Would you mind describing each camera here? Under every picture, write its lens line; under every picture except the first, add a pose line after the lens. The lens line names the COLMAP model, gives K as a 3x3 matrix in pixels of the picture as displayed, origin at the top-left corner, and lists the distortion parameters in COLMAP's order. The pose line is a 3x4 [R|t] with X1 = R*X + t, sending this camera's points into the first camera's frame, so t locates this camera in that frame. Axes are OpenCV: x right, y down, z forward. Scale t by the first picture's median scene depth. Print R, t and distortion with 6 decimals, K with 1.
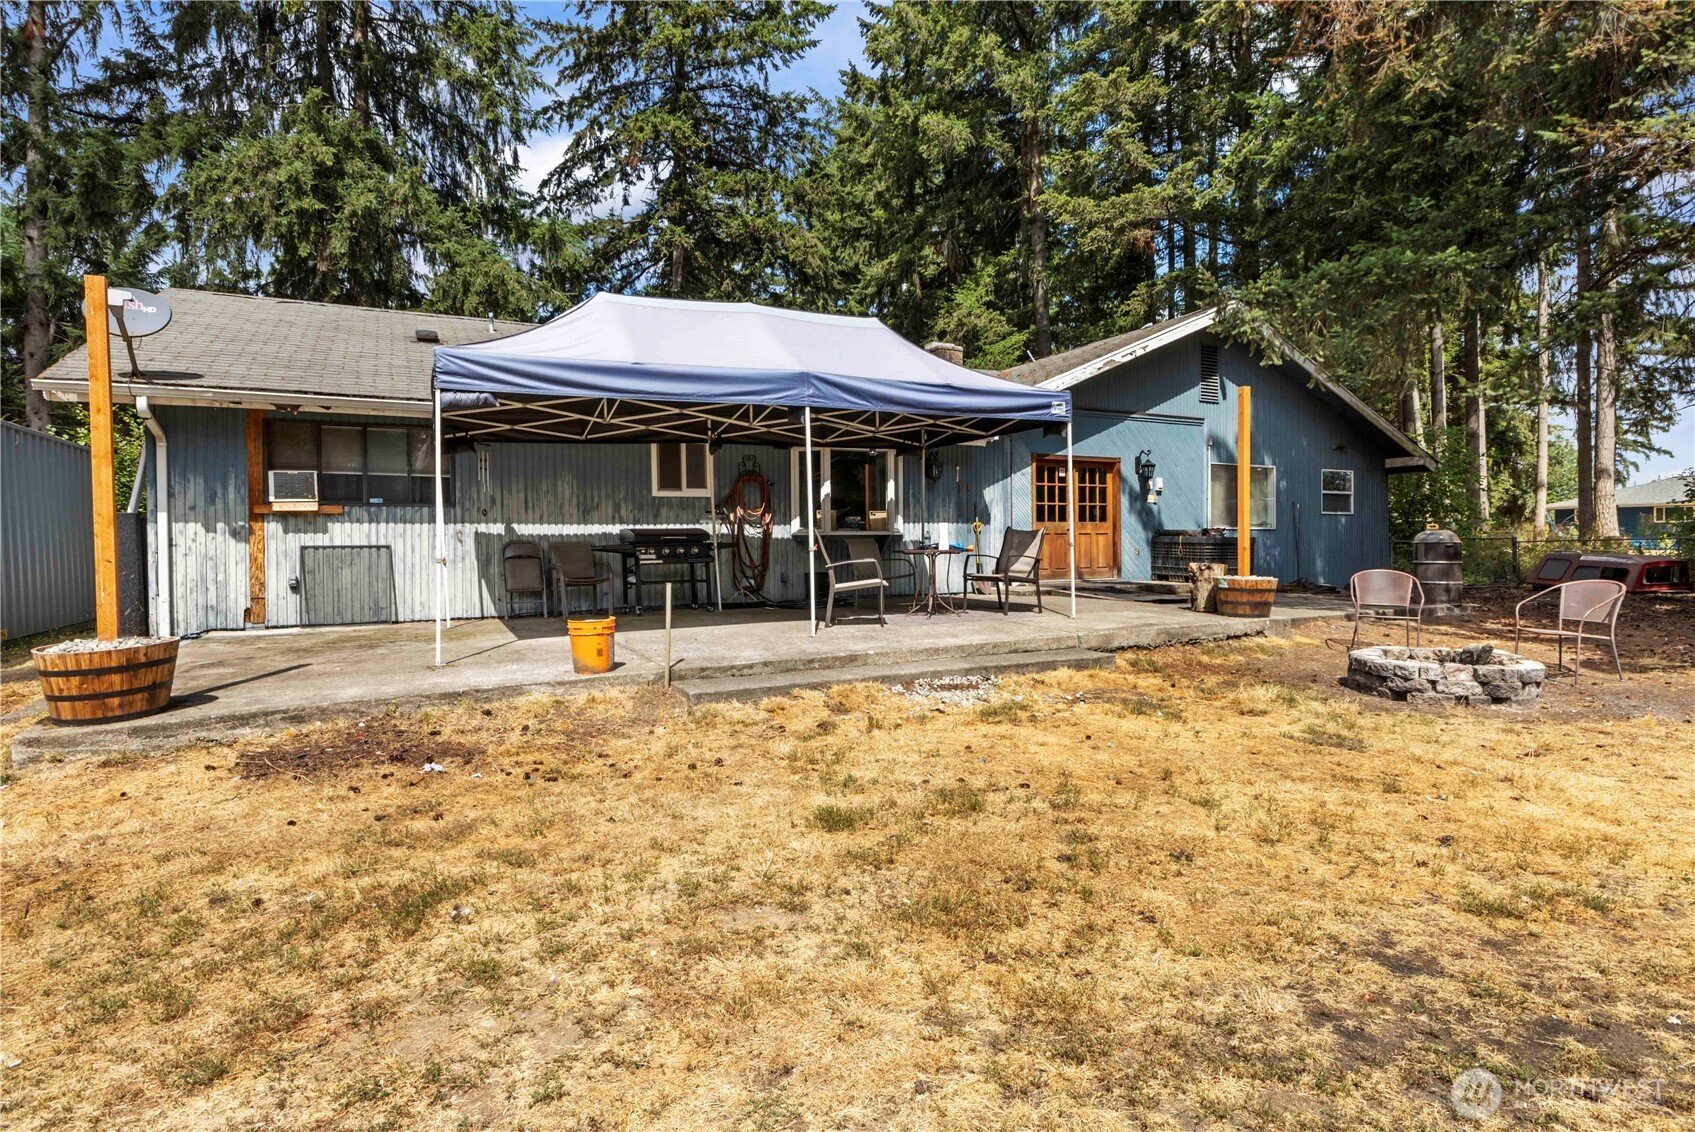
lens RADIAL K [[912.9, 0, 844.7], [0, 912.9, 564.2], [0, 0, 1]] dist [0.000762, 0.000017]
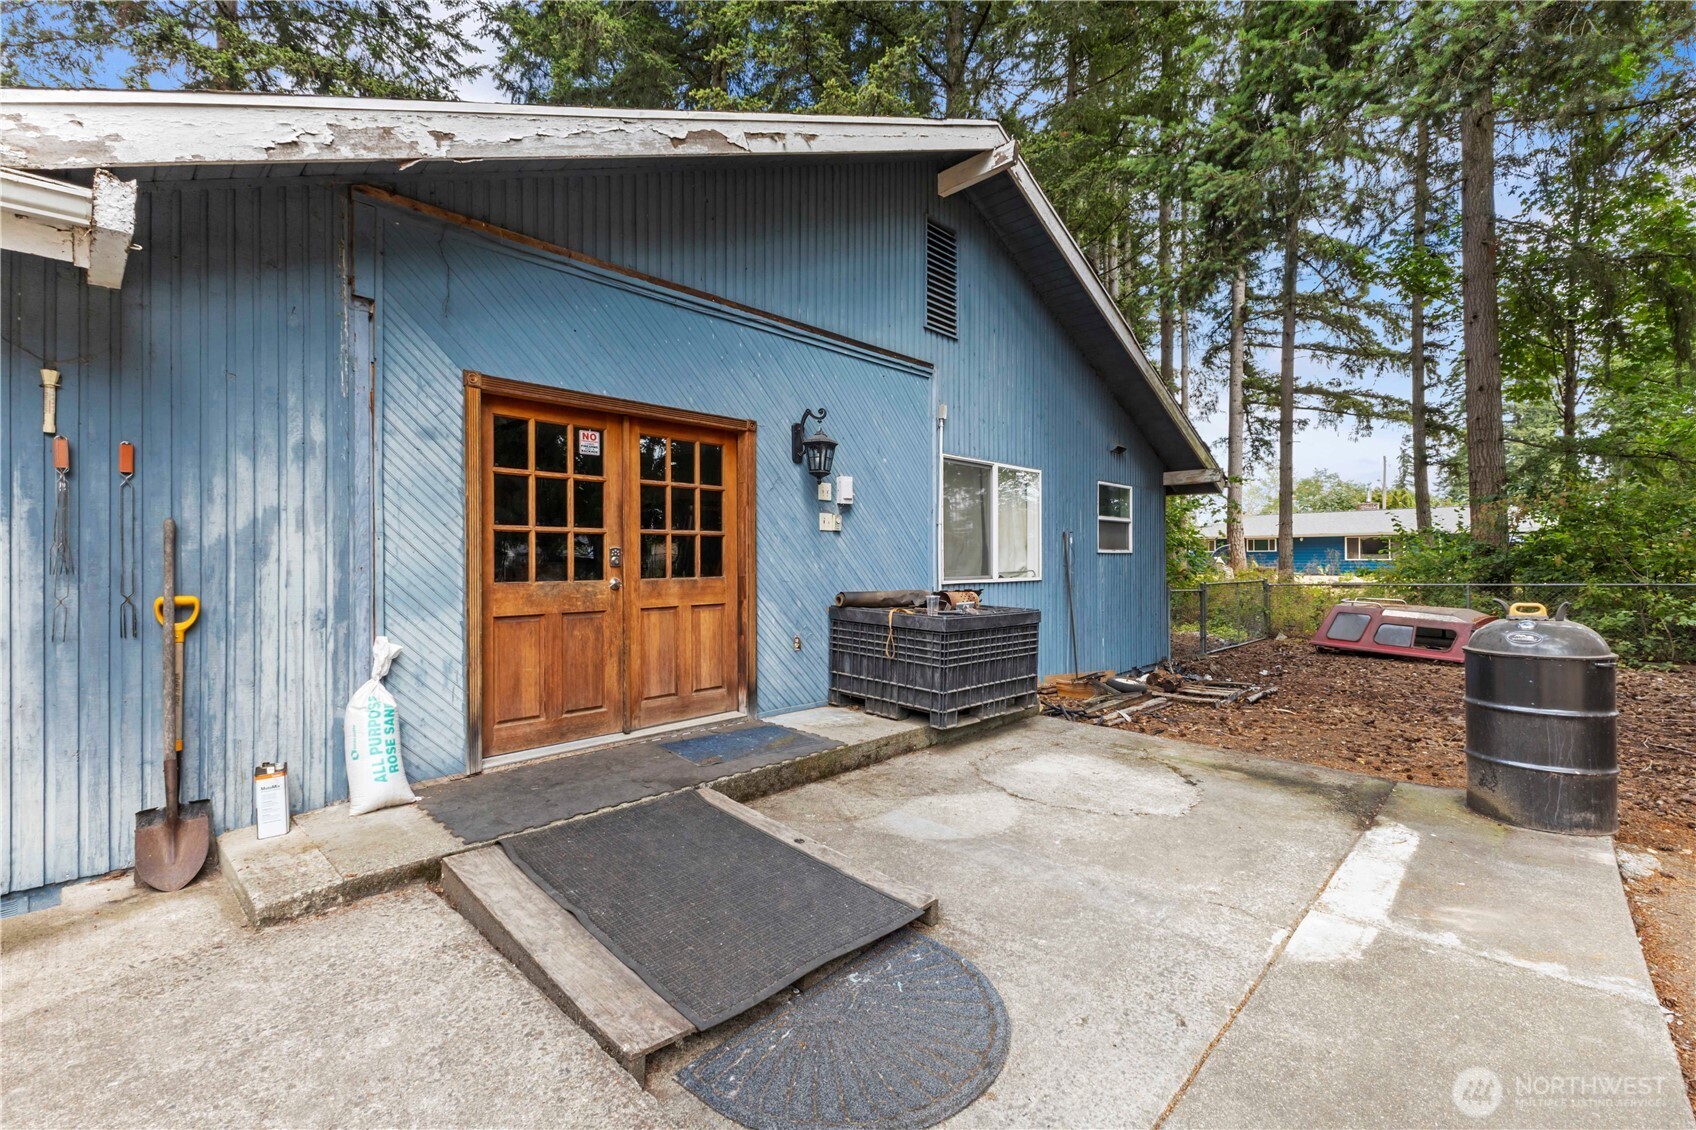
lens RADIAL K [[686.1, 0, 848.2], [0, 686.1, 559.2], [0, 0, 1]] dist [0.000068, 0.000003]
pose [[0.953243, 0.006957, 0.302124, 0.249228], [-0.003040, 0.999905, -0.013434, -0.050252], [-0.302189, 0.011887, 0.953174, 0.693411]]
